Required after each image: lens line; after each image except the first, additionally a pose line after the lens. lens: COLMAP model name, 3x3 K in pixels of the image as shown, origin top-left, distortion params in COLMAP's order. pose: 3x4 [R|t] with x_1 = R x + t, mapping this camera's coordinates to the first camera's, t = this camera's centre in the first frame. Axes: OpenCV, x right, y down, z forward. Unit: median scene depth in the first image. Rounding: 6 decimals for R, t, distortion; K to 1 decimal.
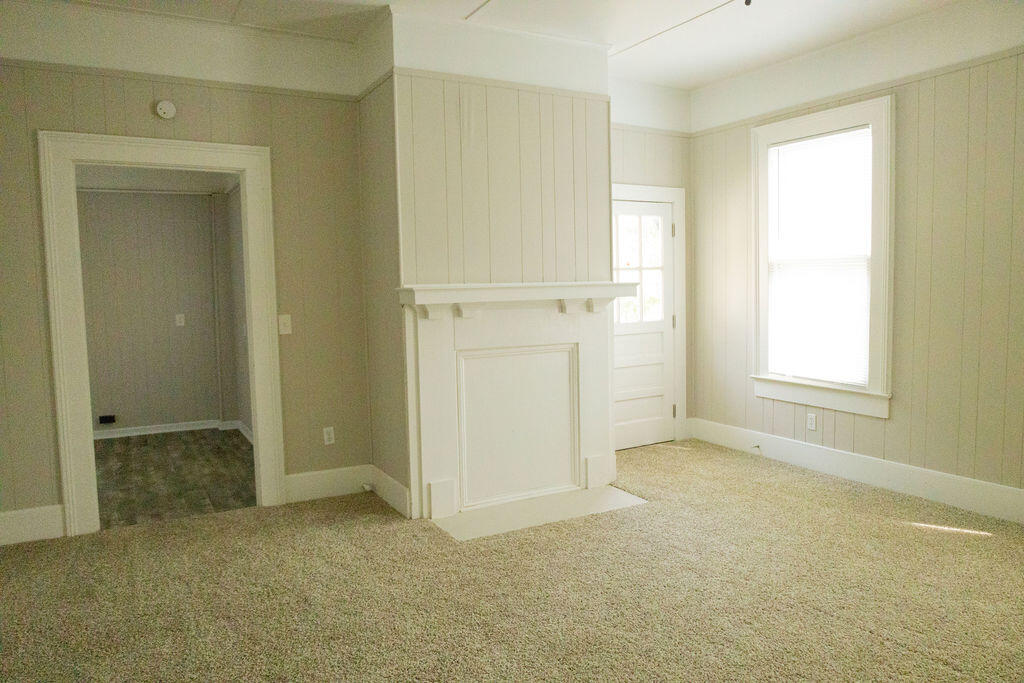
lens RADIAL K [[754.2, 0, 512.8], [0, 754.2, 339.6], [0, 0, 1]] dist [0.003178, 0.014864]
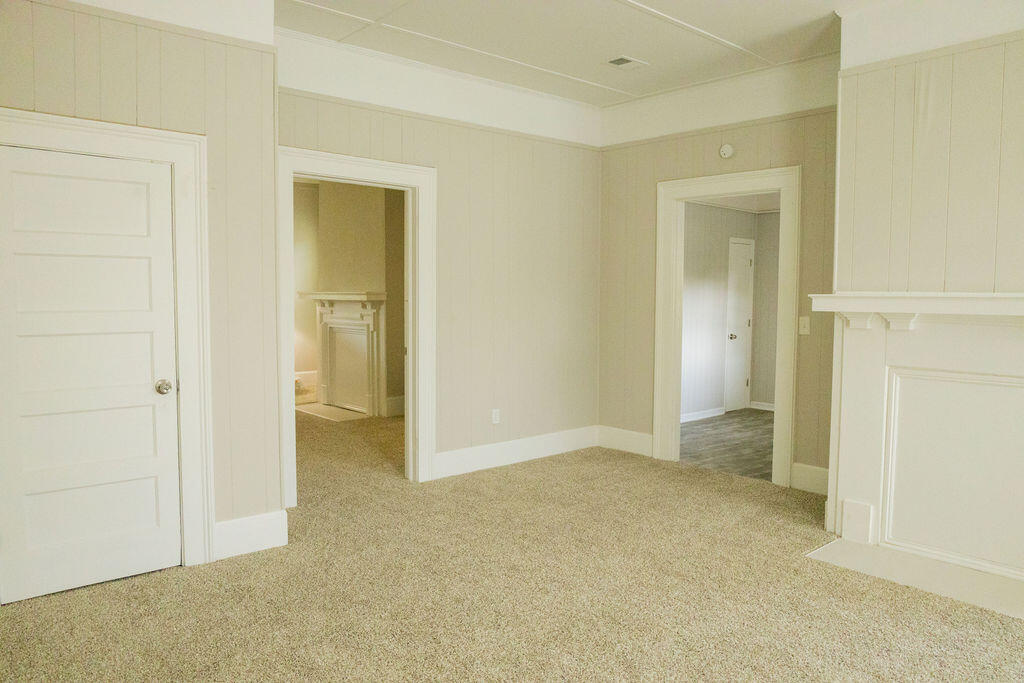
lens RADIAL K [[754.2, 0, 511.7], [0, 754.2, 342.9], [0, 0, 1]] dist [0.003178, 0.014864]
pose [[0.205082, 0.088360, -0.974748, 0.718952], [-0.085971, 0.993693, 0.071990, -0.039634], [0.974962, 0.069036, 0.211385, 0.379952]]
